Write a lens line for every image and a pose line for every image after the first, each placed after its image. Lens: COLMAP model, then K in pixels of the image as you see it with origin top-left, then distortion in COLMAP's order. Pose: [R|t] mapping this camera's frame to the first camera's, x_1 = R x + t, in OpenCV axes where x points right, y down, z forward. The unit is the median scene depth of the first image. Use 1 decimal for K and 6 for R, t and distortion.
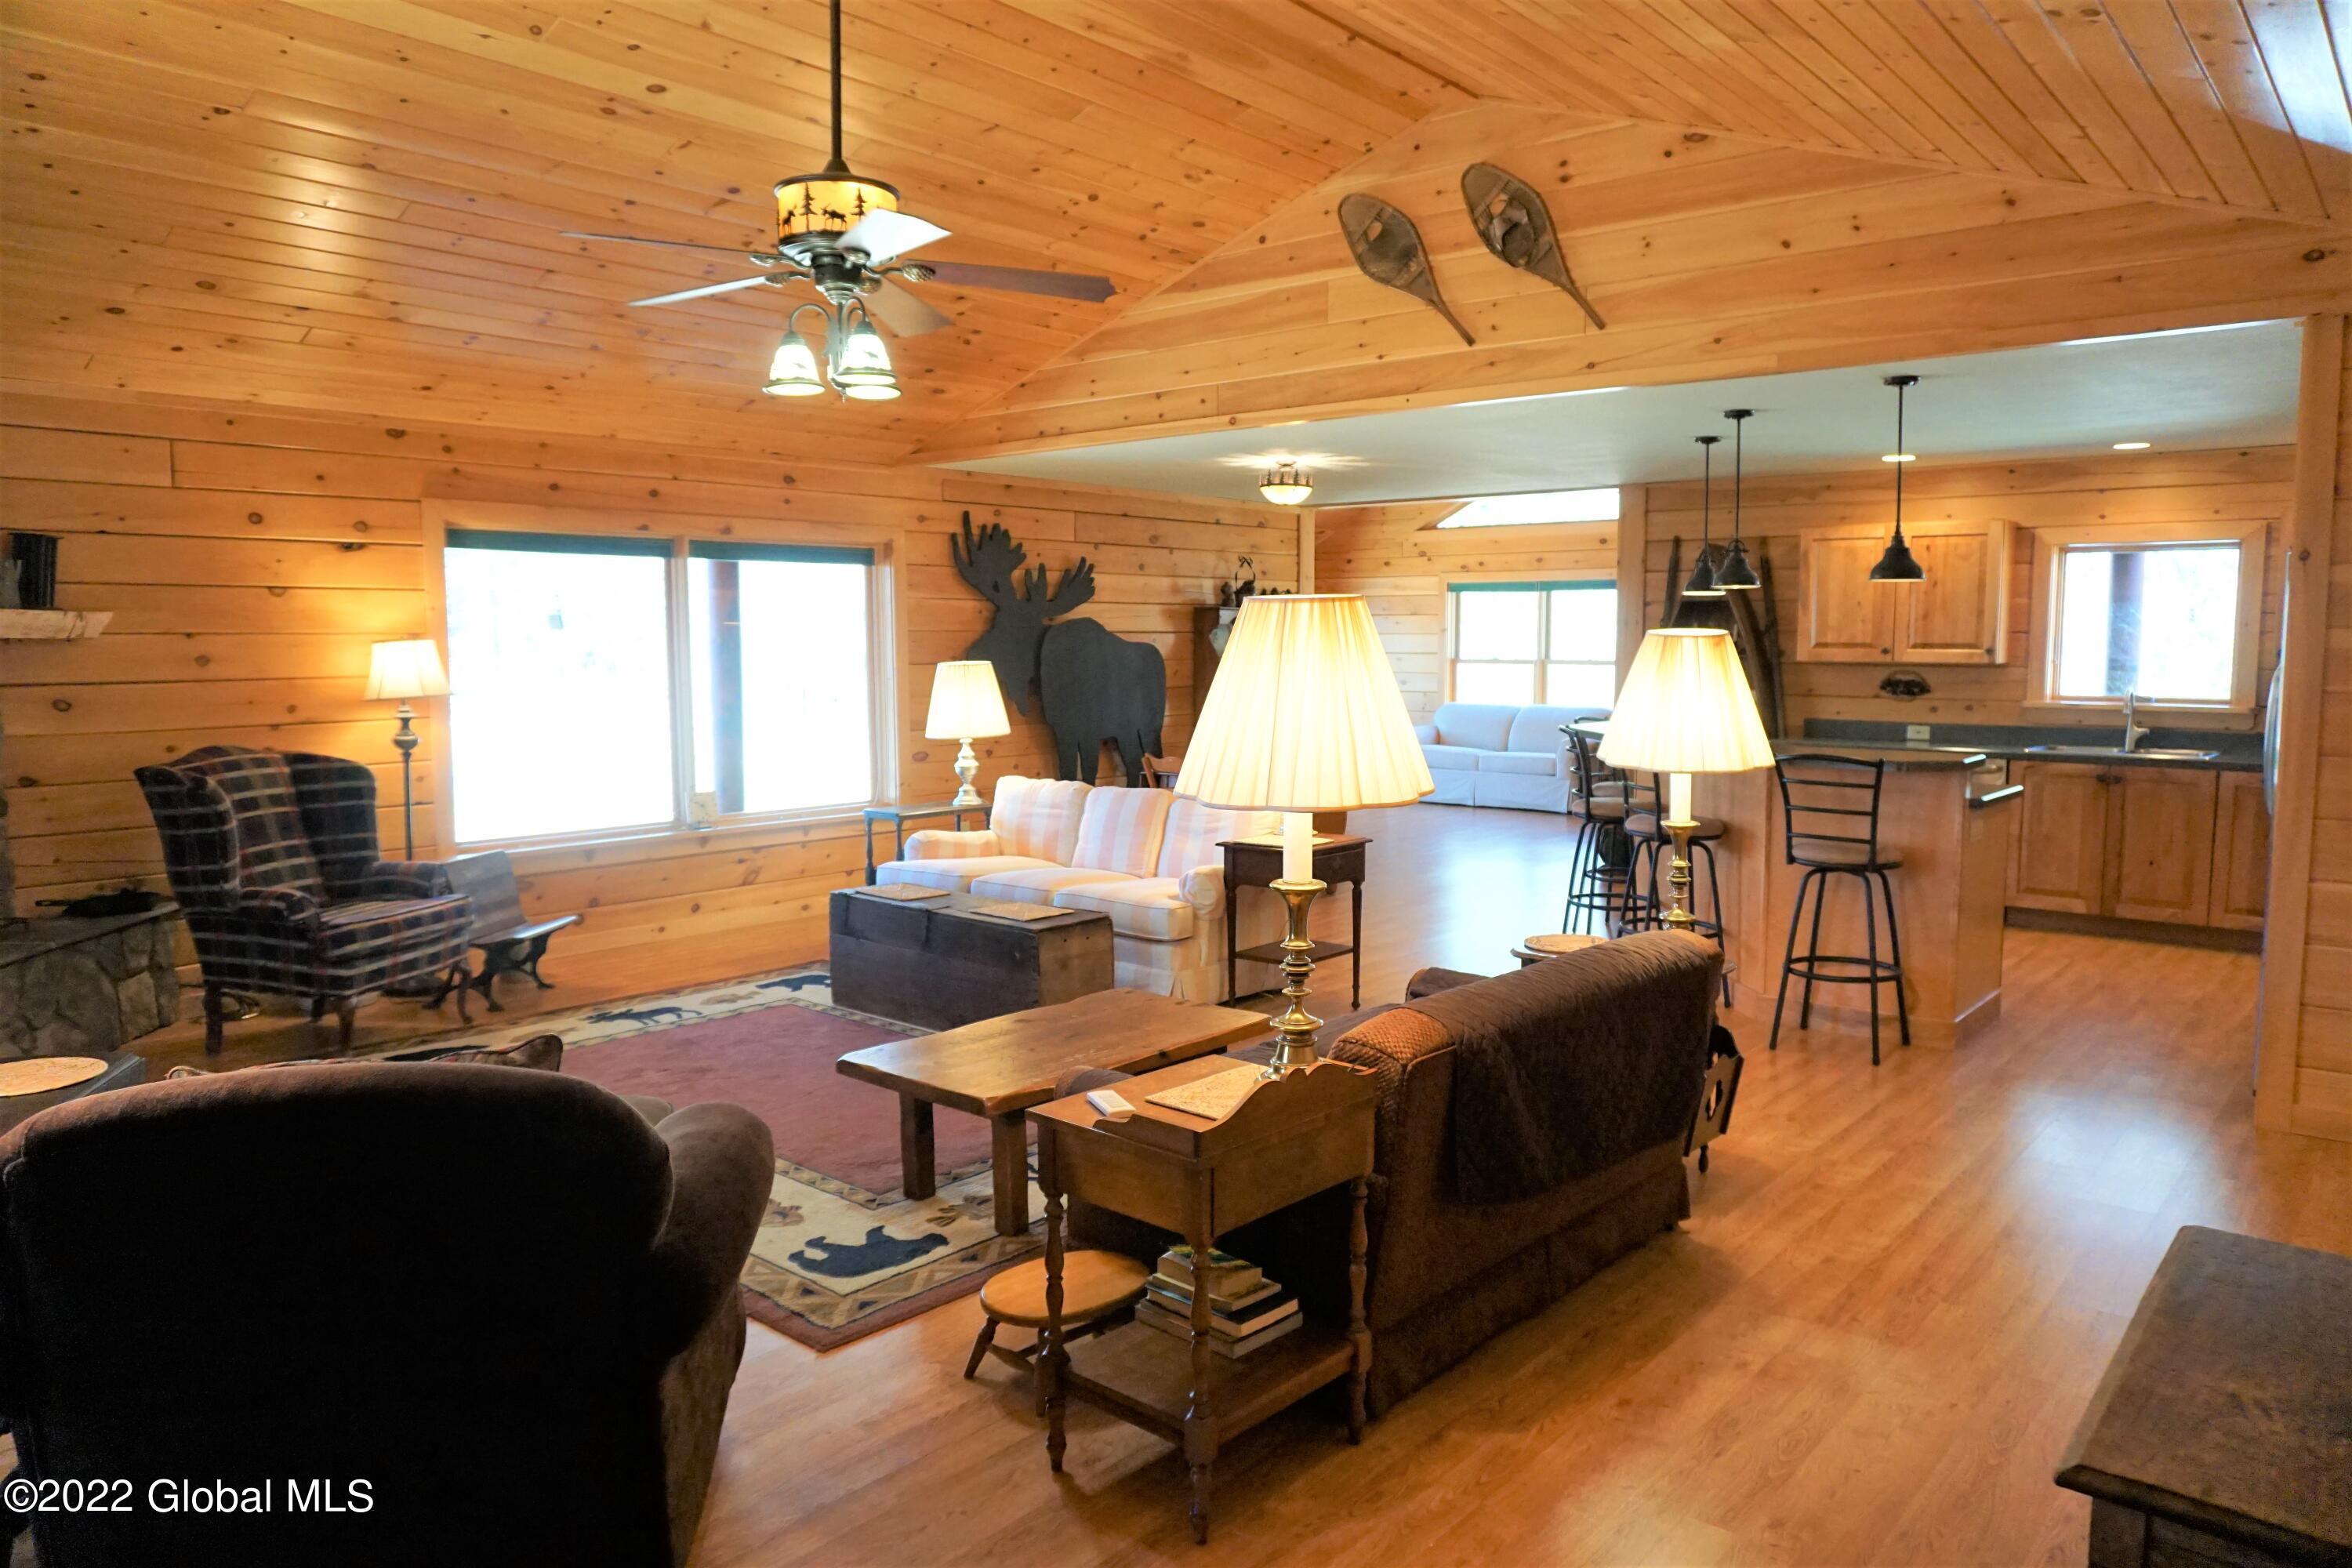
lens RADIAL K [[1577.0, 0, 1172.0], [0, 1577.0, 779.8], [0, 0, 1]] dist [-0.051049, 0.034934]
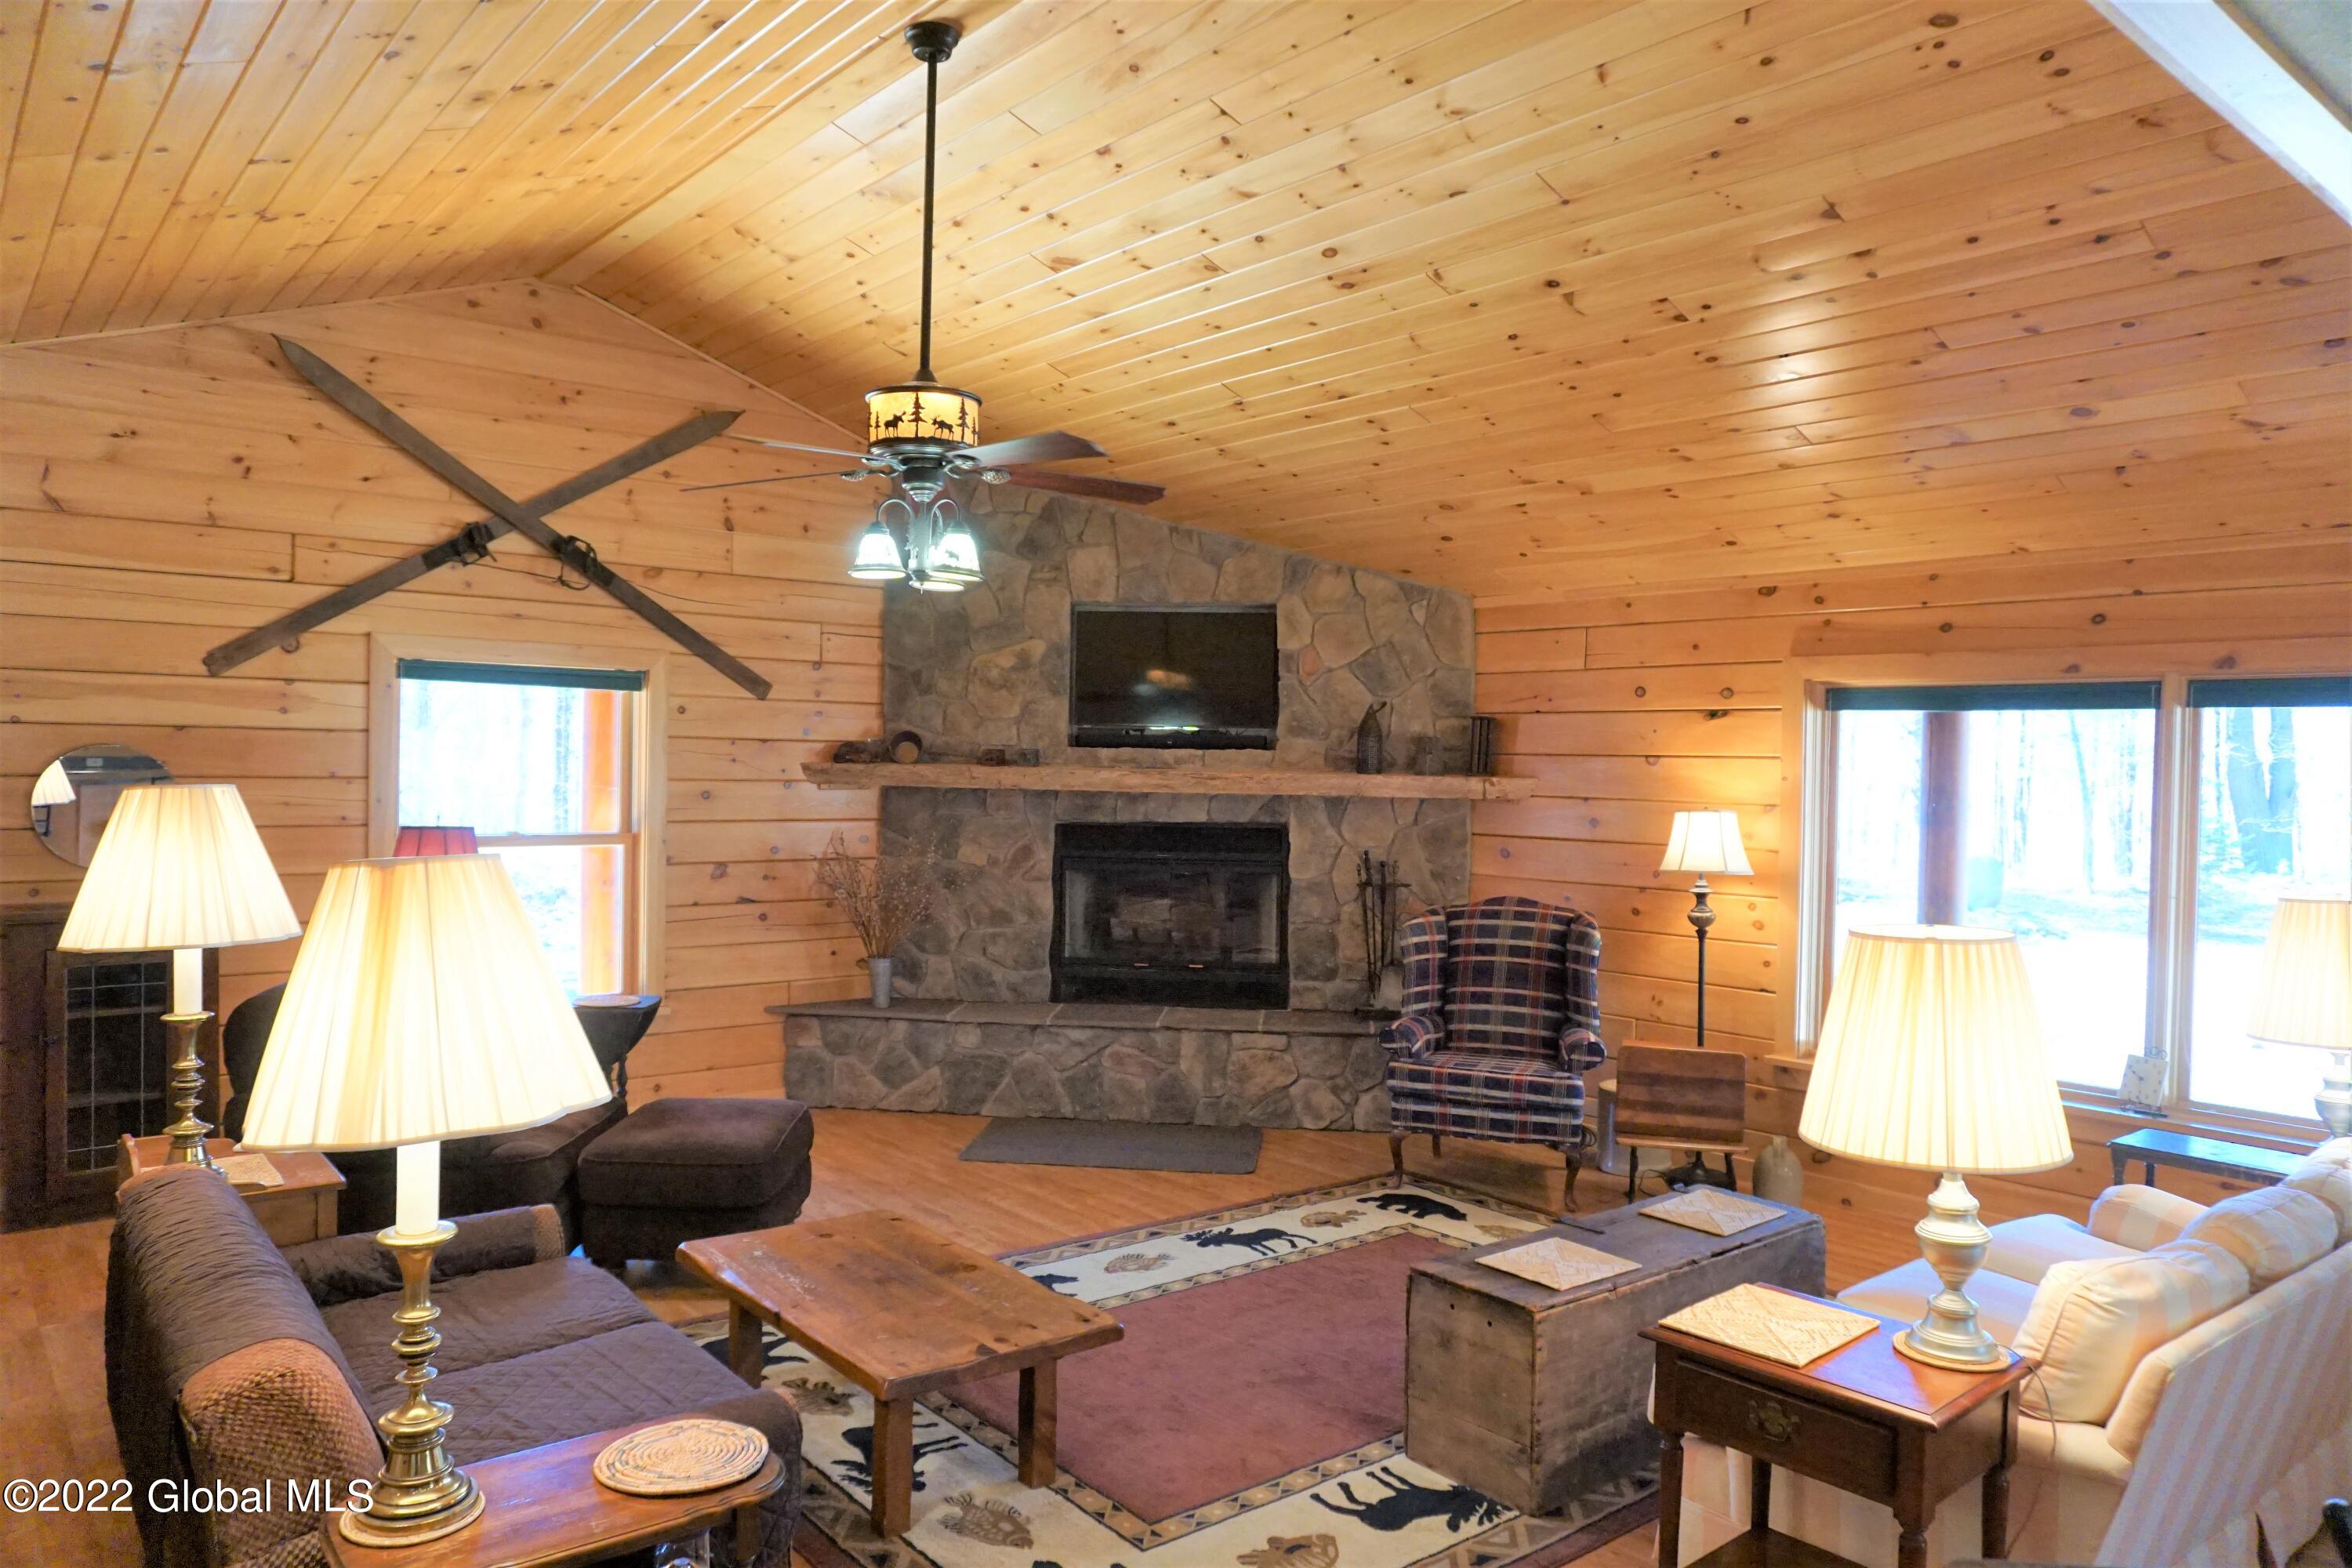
lens RADIAL K [[1577.0, 0, 1181.3], [0, 1577.0, 781.6], [0, 0, 1]] dist [-0.051049, 0.034934]
pose [[-0.160516, 0.013125, -0.986946, 0.424586], [-0.105914, 0.993909, 0.030444, -0.087317], [0.981334, 0.109418, -0.158149, 0.711593]]
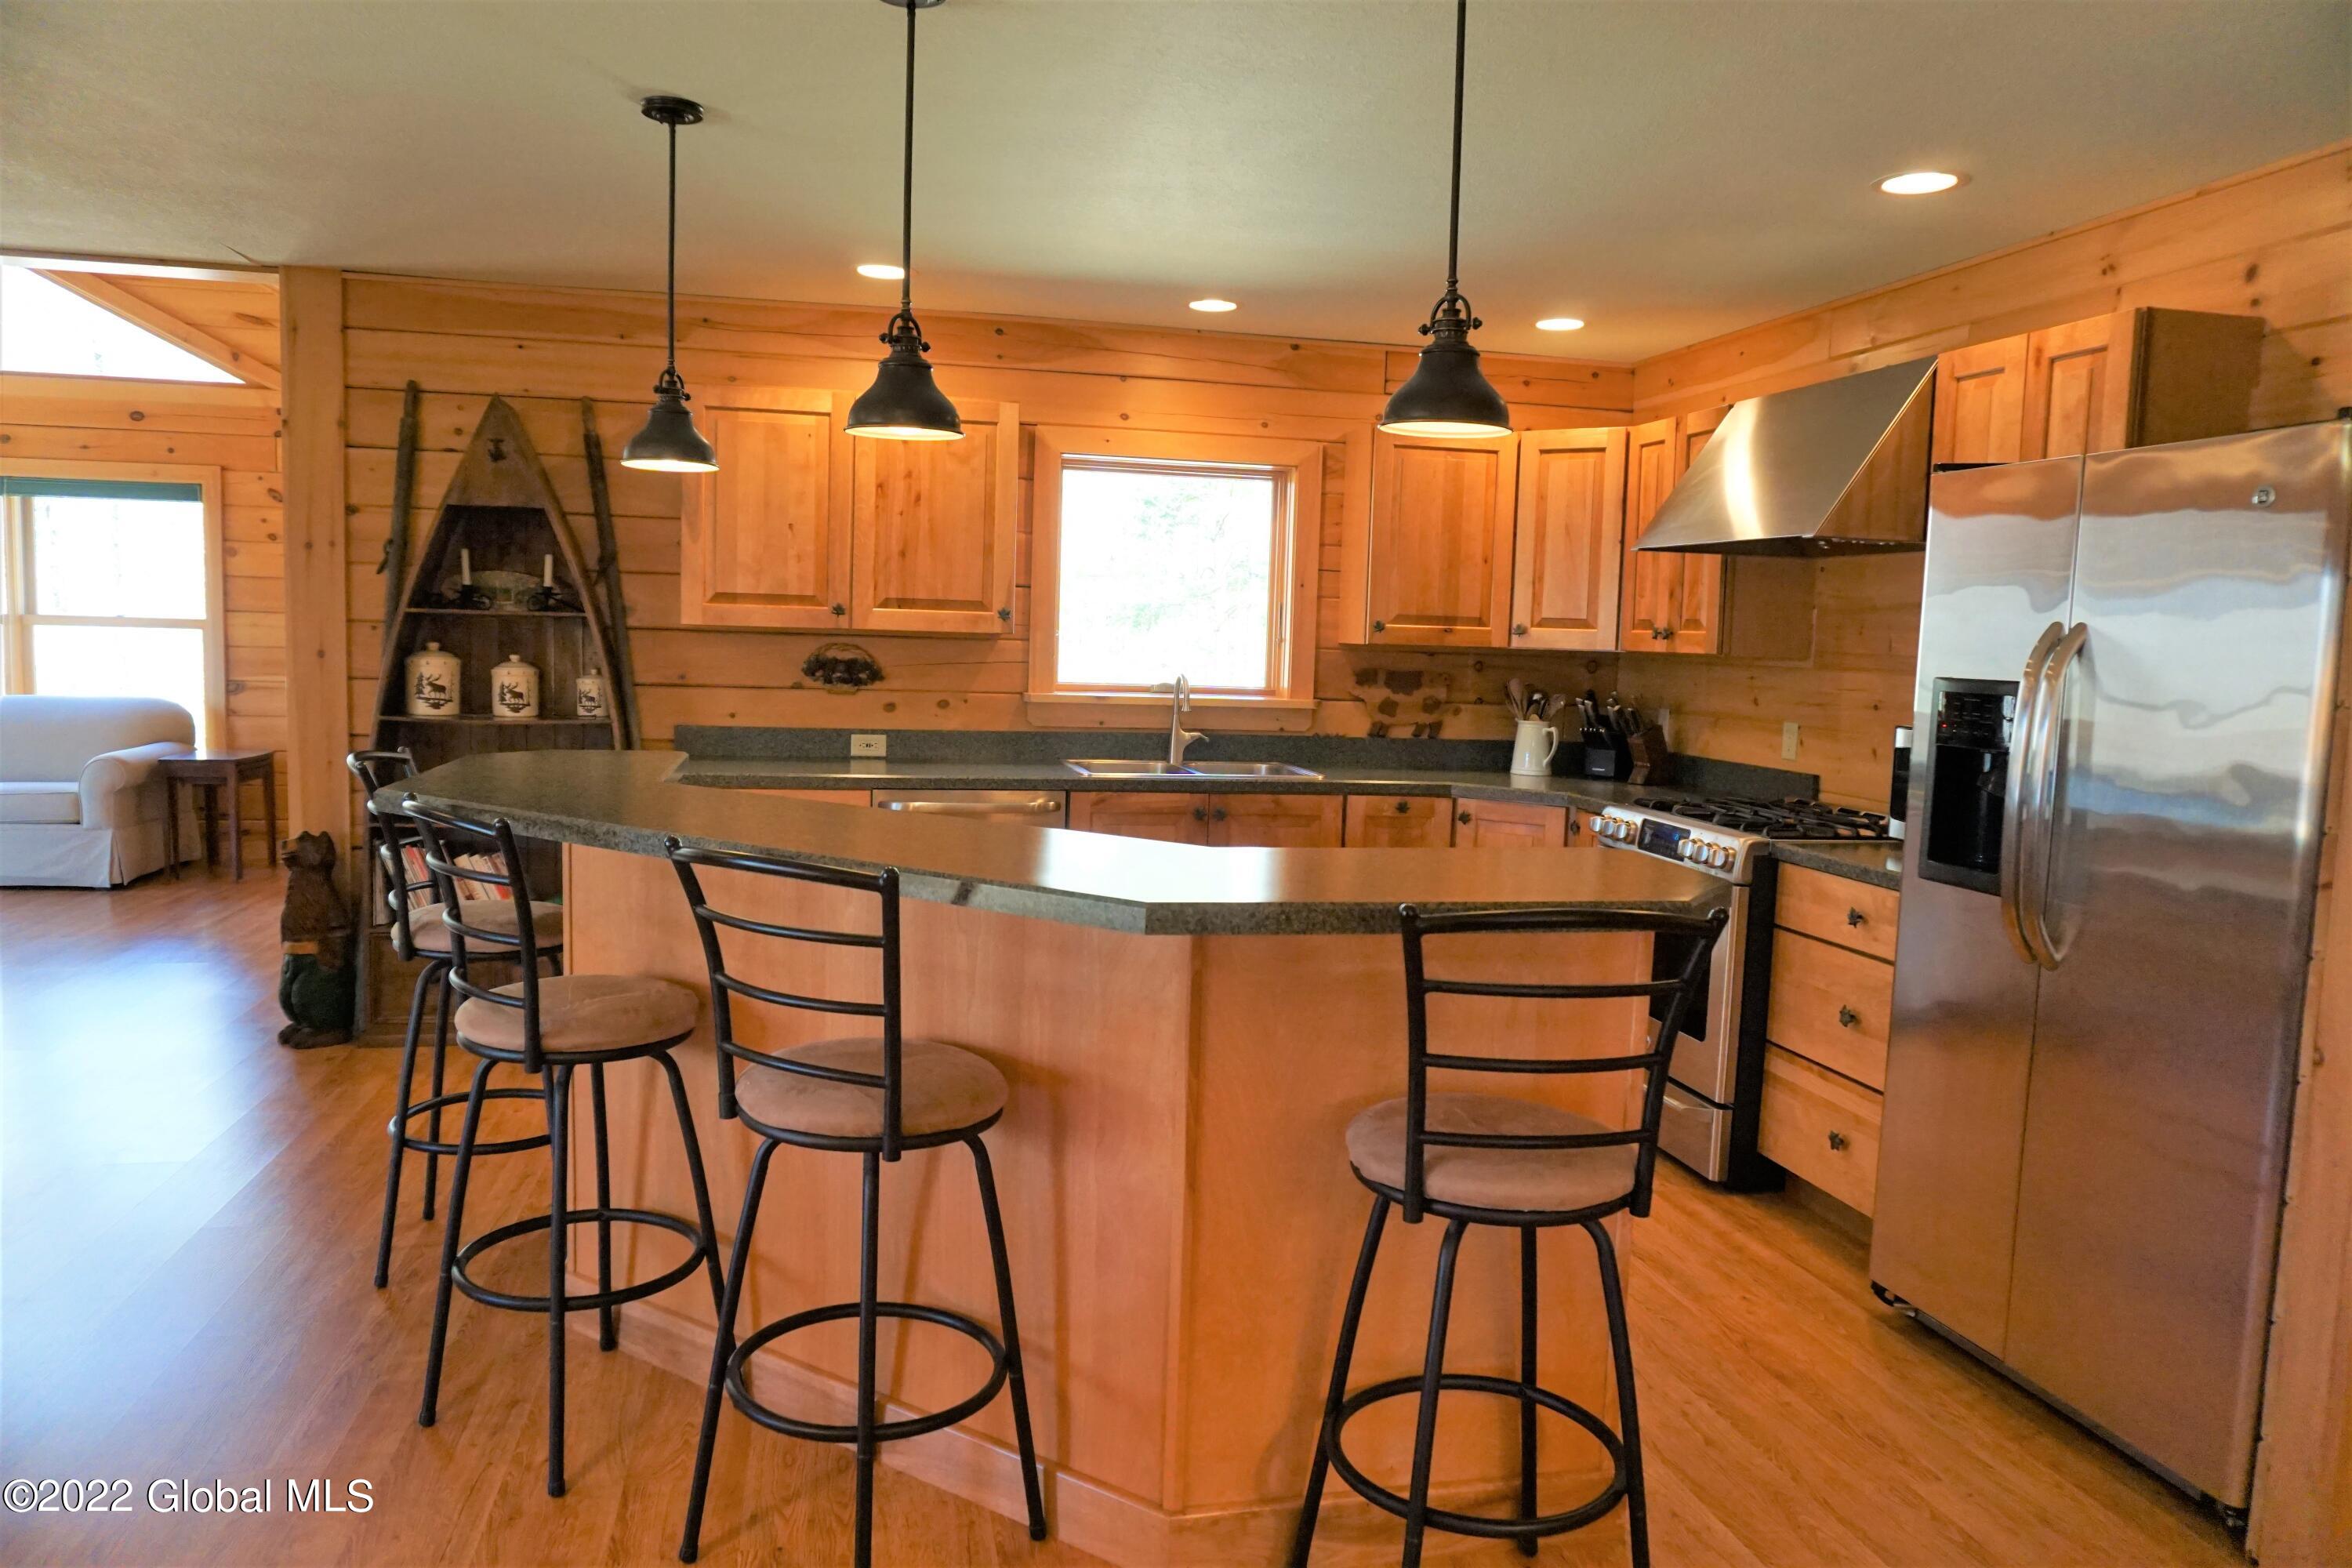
lens RADIAL K [[1577.0, 0, 1170.1], [0, 1577.0, 784.1], [0, 0, 1]] dist [-0.051049, 0.034934]
pose [[0.603661, -0.060277, 0.794959, 0.067960], [0.040924, 0.998166, 0.044608, -0.043710], [-0.796190, 0.005605, 0.605021, 0.616396]]
